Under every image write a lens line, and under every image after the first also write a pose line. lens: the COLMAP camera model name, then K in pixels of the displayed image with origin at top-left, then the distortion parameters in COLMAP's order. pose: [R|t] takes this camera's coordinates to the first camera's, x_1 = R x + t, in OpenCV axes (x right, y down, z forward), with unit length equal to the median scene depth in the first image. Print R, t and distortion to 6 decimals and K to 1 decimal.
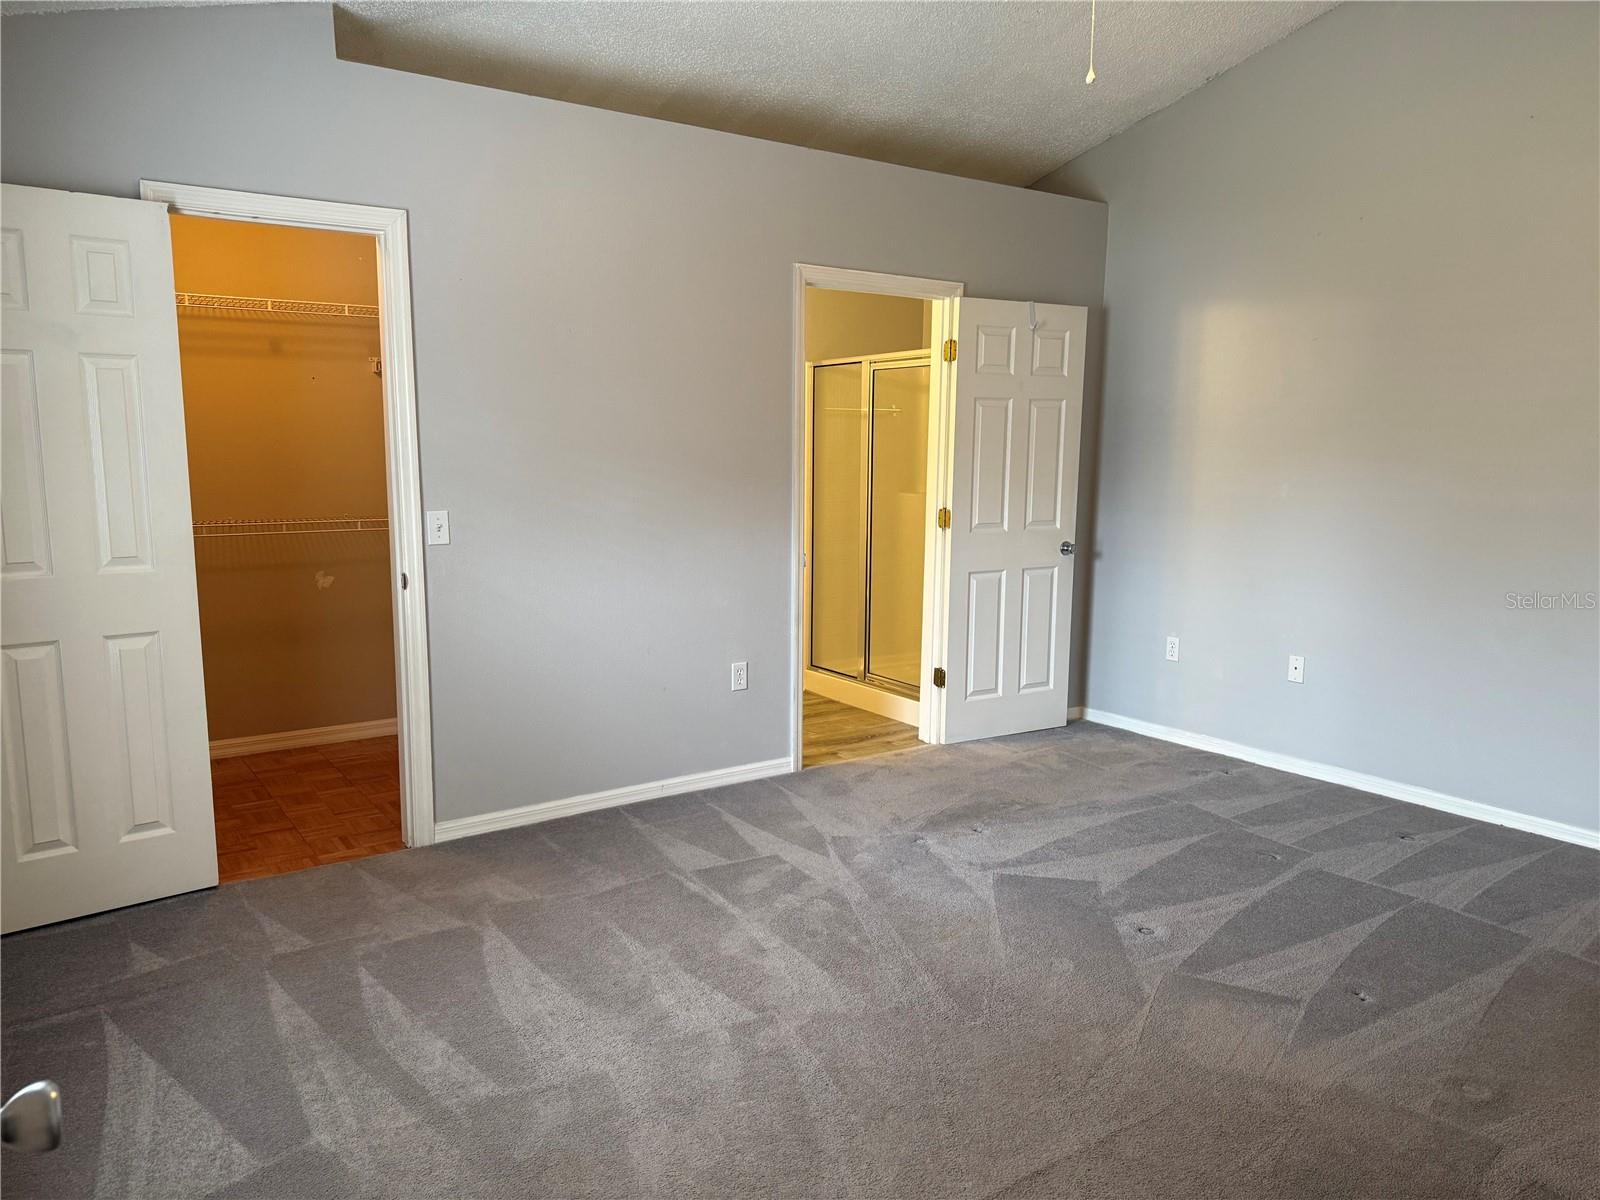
lens RADIAL K [[1108.8, 0, 800.0], [0, 1108.8, 600.0], [0, 0, 1]] dist [0.090747, -0.004719]
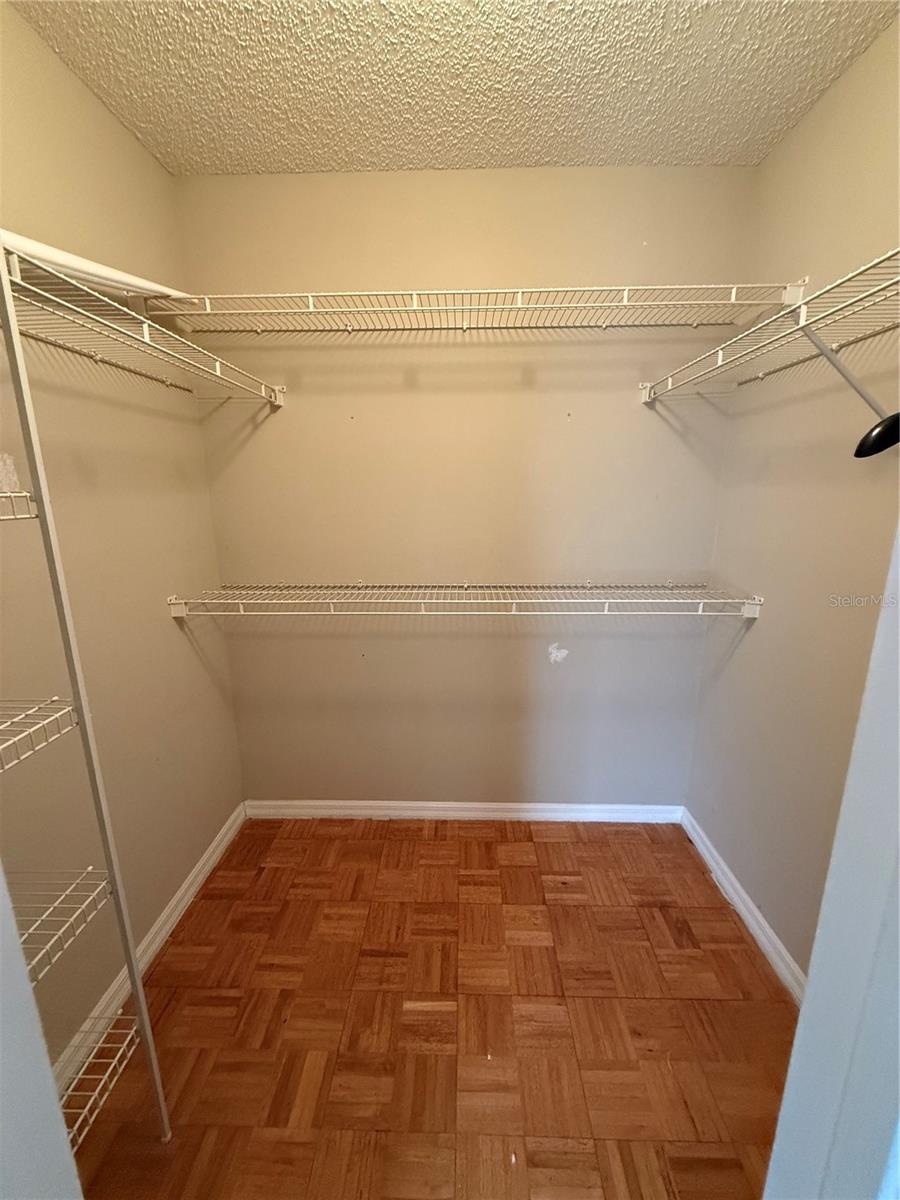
lens RADIAL K [[479.7, 0, 450.0], [0, 479.7, 600.0], [0, 0, 1]] dist [0.001381, -0.000065]
pose [[0.804878, 0.130235, -0.578974, -0.289609], [-0.081858, 0.990661, 0.109043, -0.094855], [0.587768, -0.040372, 0.808022, 0.675979]]
